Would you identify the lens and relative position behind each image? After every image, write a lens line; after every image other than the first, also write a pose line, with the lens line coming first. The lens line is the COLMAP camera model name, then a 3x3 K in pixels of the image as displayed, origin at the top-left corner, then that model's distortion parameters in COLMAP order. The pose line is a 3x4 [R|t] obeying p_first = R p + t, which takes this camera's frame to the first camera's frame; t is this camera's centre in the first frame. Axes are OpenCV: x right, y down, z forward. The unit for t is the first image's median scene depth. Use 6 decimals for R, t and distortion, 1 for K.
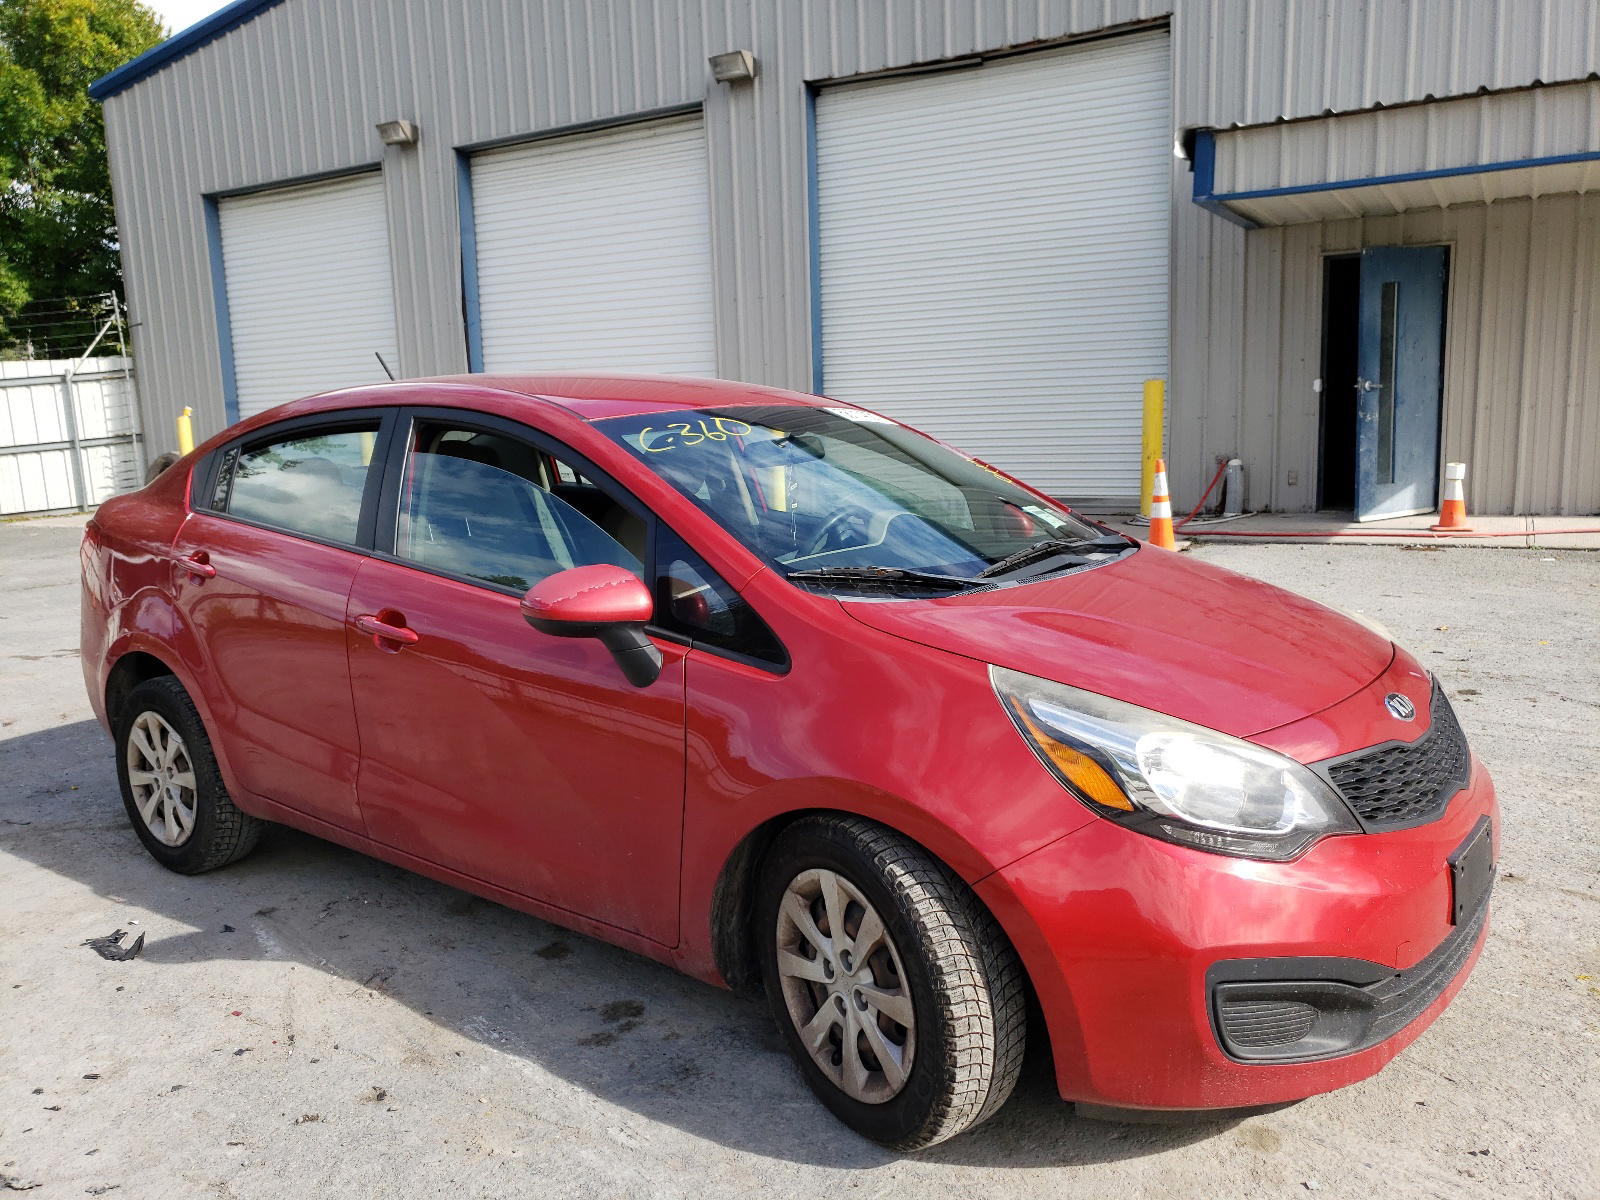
lens RADIAL K [[1202.1, 0, 796.2], [0, 1202.1, 571.0], [0, 0, 1]] dist [0.005113, -0.005948]
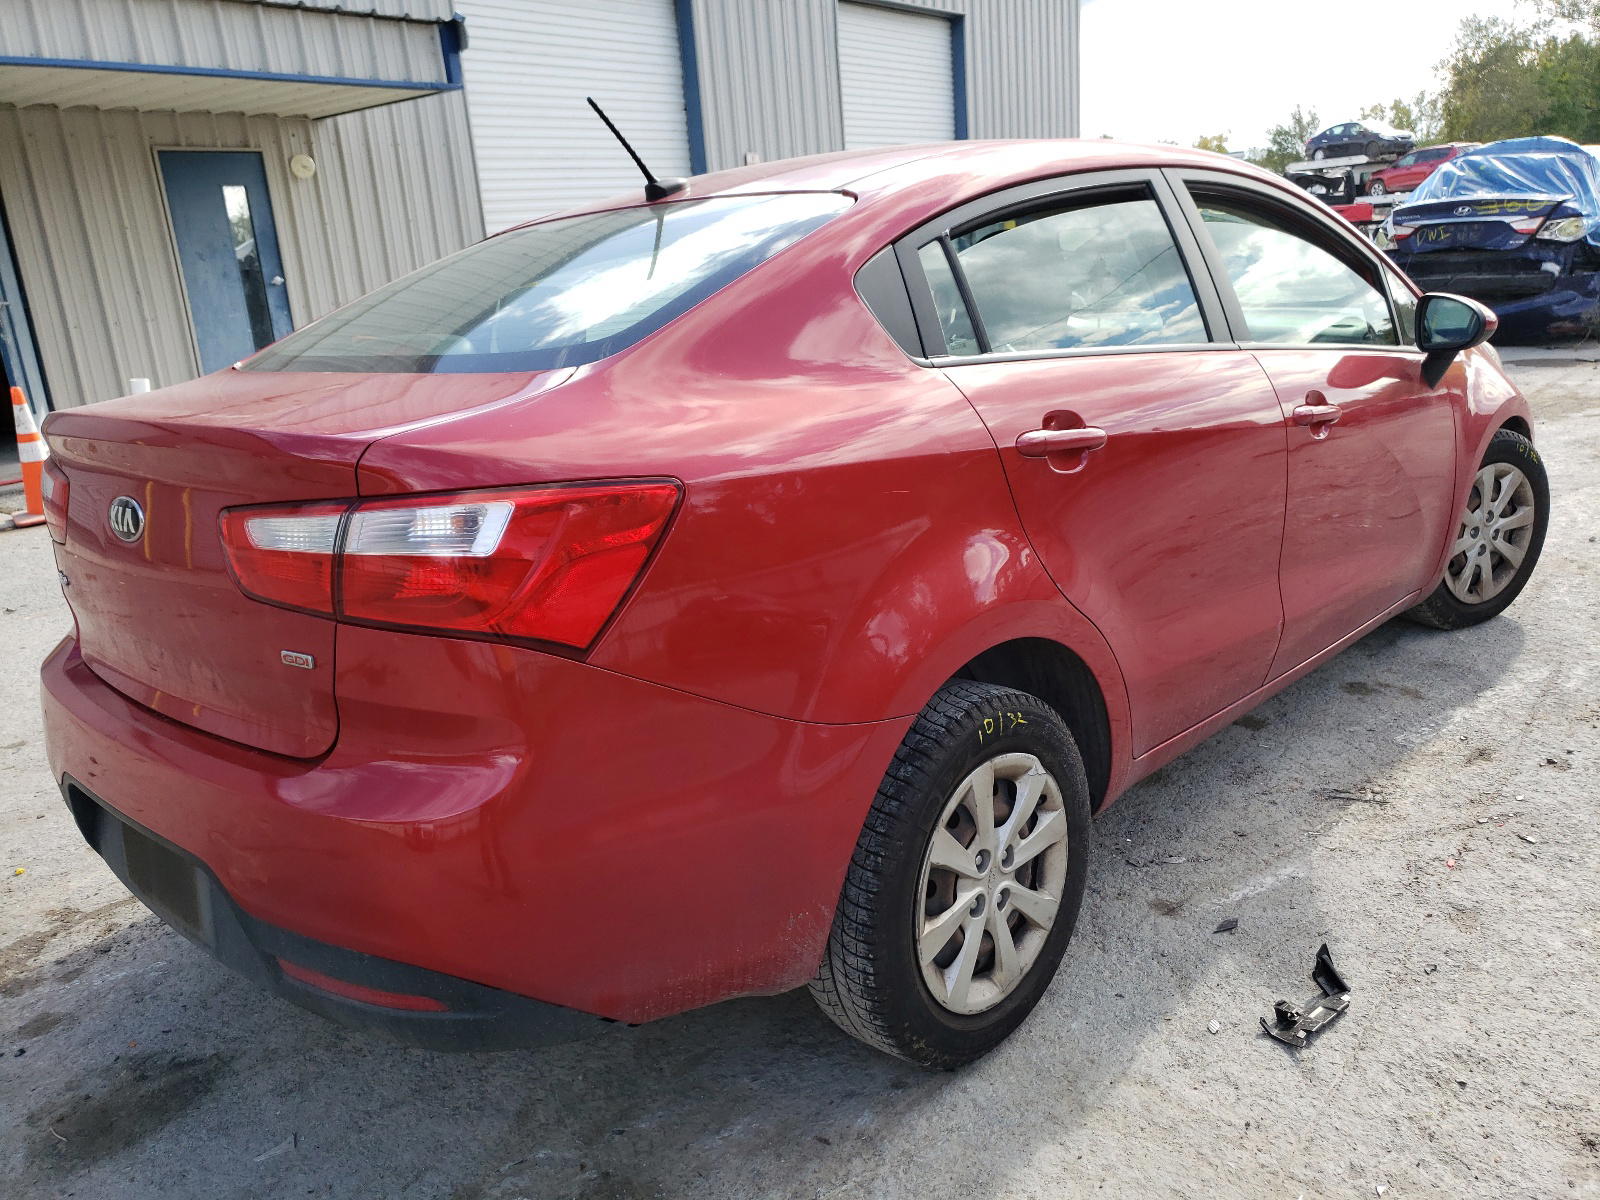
lens RADIAL K [[1202.1, 0, 796.2], [0, 1202.1, 571.0], [0, 0, 1]] dist [0.005113, -0.005948]
pose [[0.163868, -0.244298, 0.955754, -1.332697], [0.217072, 0.954033, 0.206641, -0.107096], [-0.962303, 0.173606, 0.209365, 1.262634]]
